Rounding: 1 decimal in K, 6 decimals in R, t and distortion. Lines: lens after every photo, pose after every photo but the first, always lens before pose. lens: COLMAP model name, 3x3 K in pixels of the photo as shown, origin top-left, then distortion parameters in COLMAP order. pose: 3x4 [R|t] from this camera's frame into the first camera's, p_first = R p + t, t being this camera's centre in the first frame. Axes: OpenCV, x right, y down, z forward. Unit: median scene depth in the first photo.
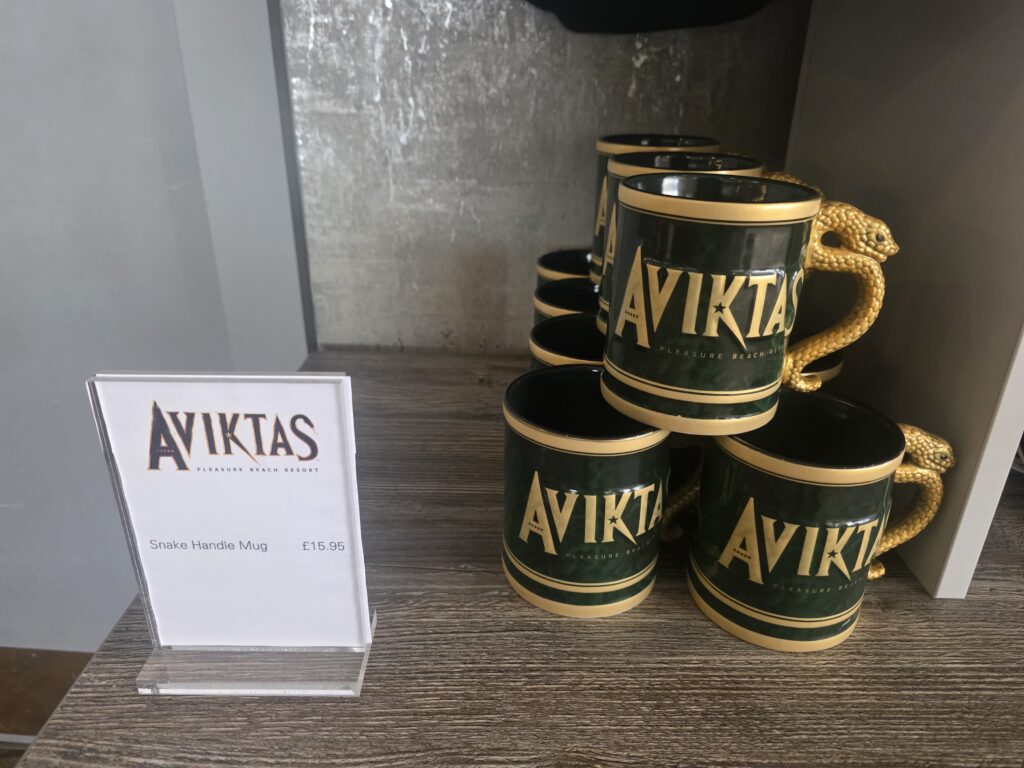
lens RADIAL K [[688.4, 0, 513.5], [0, 688.4, 386.6], [0, 0, 1]] dist [0.023769, -0.000987]
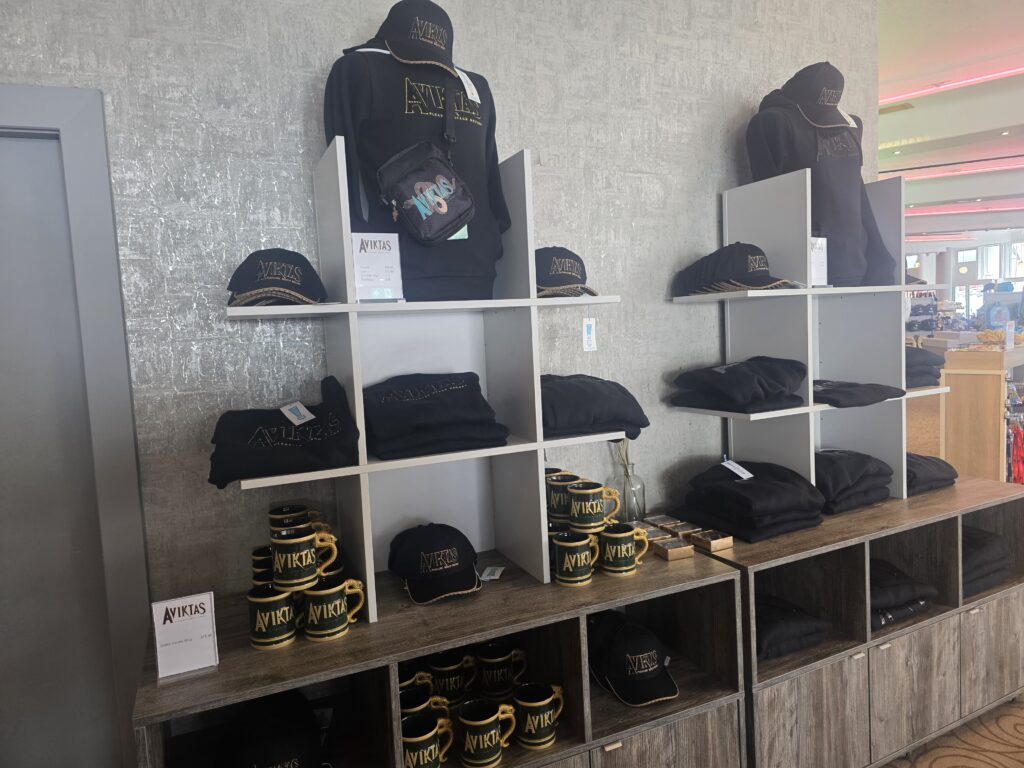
lens RADIAL K [[688.4, 0, 515.6], [0, 688.4, 387.9], [0, 0, 1]] dist [0.023769, -0.000987]
pose [[0.907305, -0.098299, 0.408822, -0.133061], [0.234080, 0.925774, -0.296900, 0.495782], [-0.349291, 0.365075, 0.862969, -3.649766]]
